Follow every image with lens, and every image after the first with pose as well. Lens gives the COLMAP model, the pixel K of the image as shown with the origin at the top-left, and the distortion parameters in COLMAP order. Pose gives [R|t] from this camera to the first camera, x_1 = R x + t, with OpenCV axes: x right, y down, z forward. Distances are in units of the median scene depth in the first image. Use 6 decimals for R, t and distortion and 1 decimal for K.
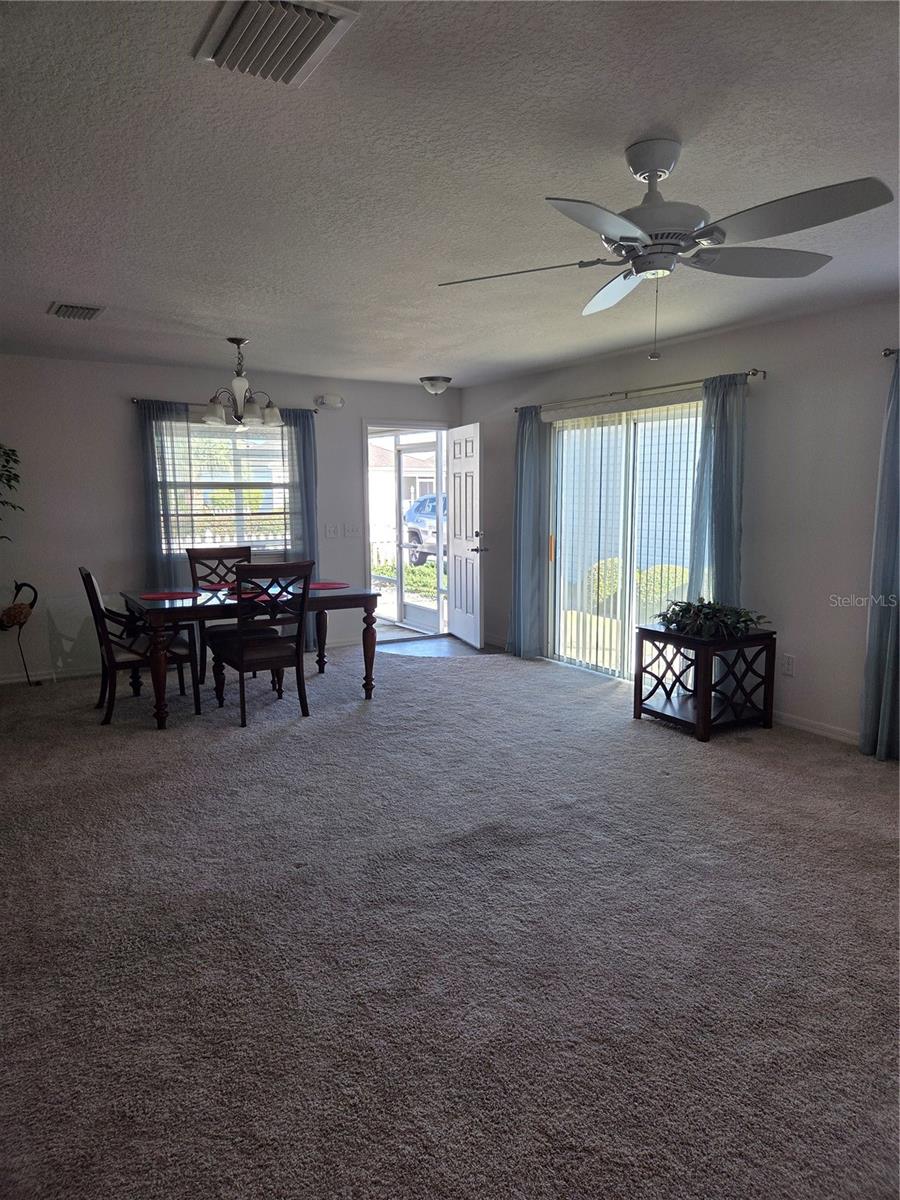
lens RADIAL K [[800.1, 0, 450.0], [0, 800.1, 600.0], [0, 0, 1]] dist [0.066729, -0.059823]
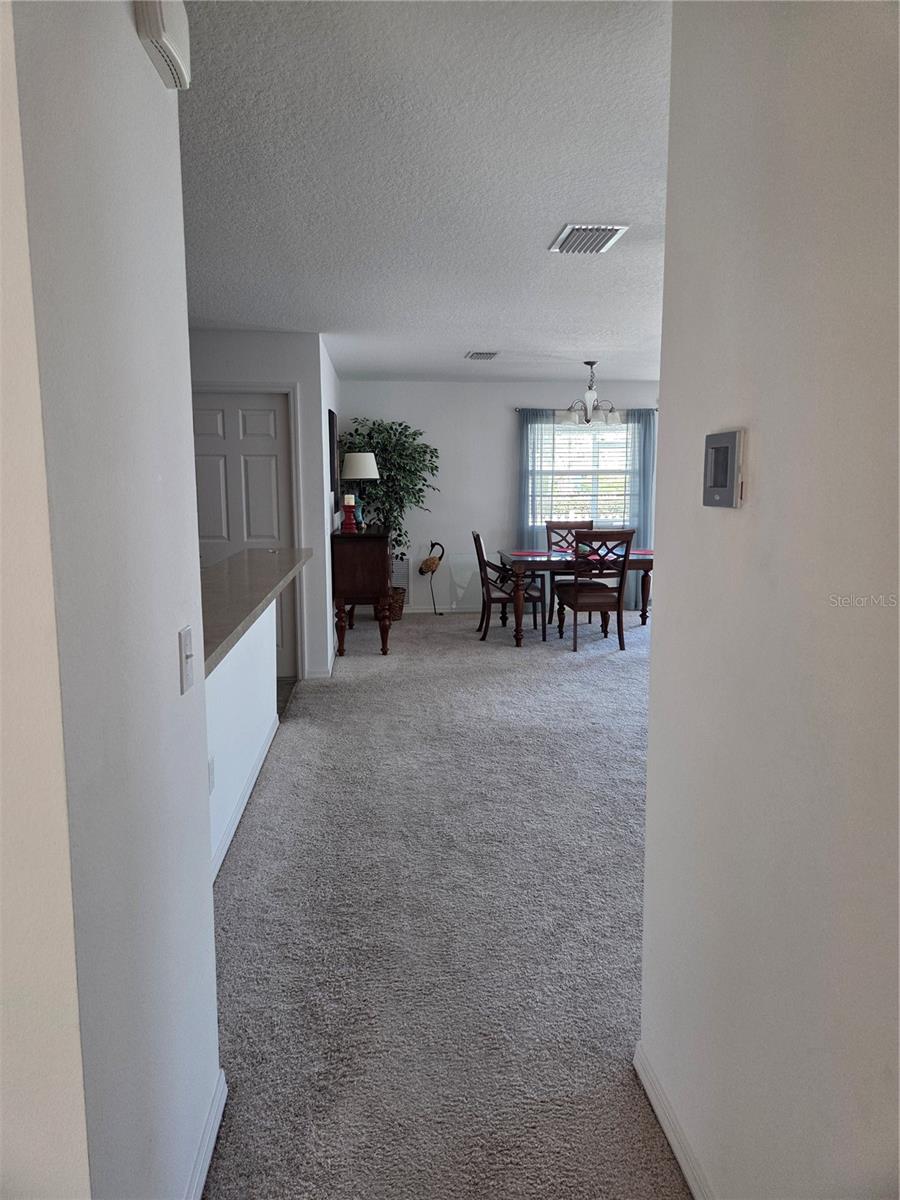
lens RADIAL K [[800.1, 0, 450.0], [0, 800.1, 600.0], [0, 0, 1]] dist [0.066729, -0.059823]
pose [[0.899171, 0.066299, -0.432546, 0.115773], [-0.059472, 0.997800, 0.029309, 0.038663], [0.433537, -0.000629, 0.901135, -0.267470]]
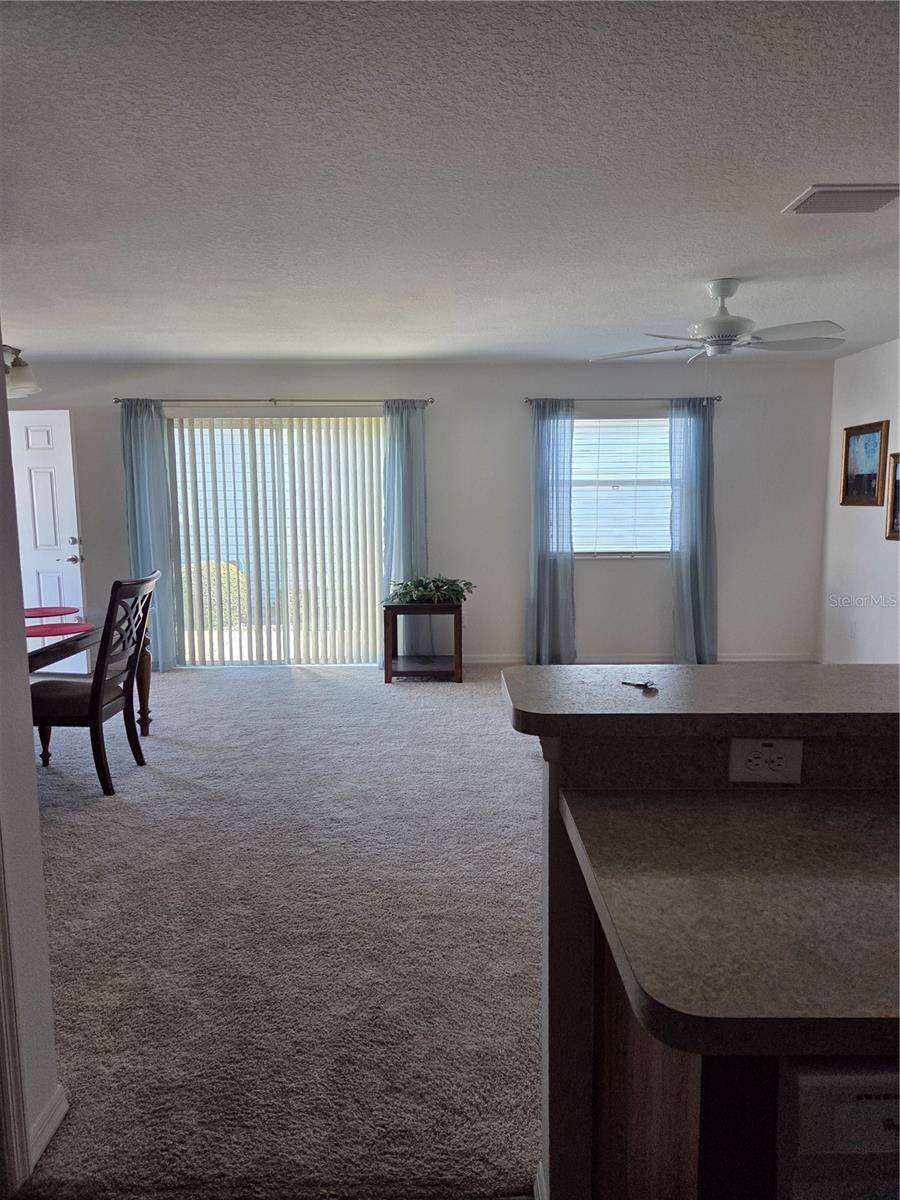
lens RADIAL K [[800.1, 0, 450.0], [0, 800.1, 600.0], [0, 0, 1]] dist [0.066729, -0.059823]
pose [[0.501124, -0.111033, 0.858222, -0.641474], [0.120008, 0.991069, 0.058147, -0.027352], [-0.857014, 0.073855, 0.509974, 0.279231]]
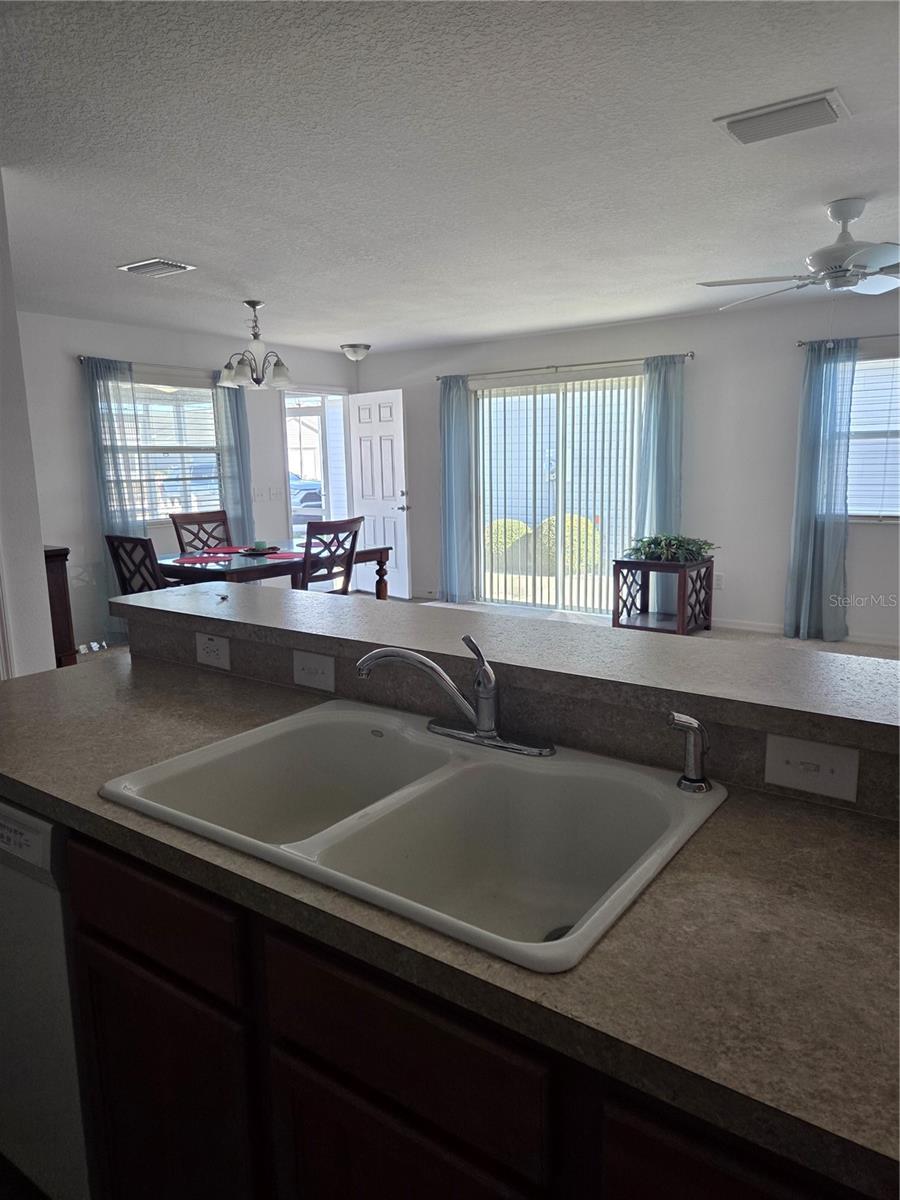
lens RADIAL K [[811.1, 0, 454.1], [0, 811.1, 596.4], [0, 0, 1]] dist [0.053951, -0.066895]
pose [[0.917616, -0.079543, 0.389427, -0.422147], [0.068091, 0.996746, 0.043148, 0.016484], [-0.391592, -0.013077, 0.920046, -0.041081]]
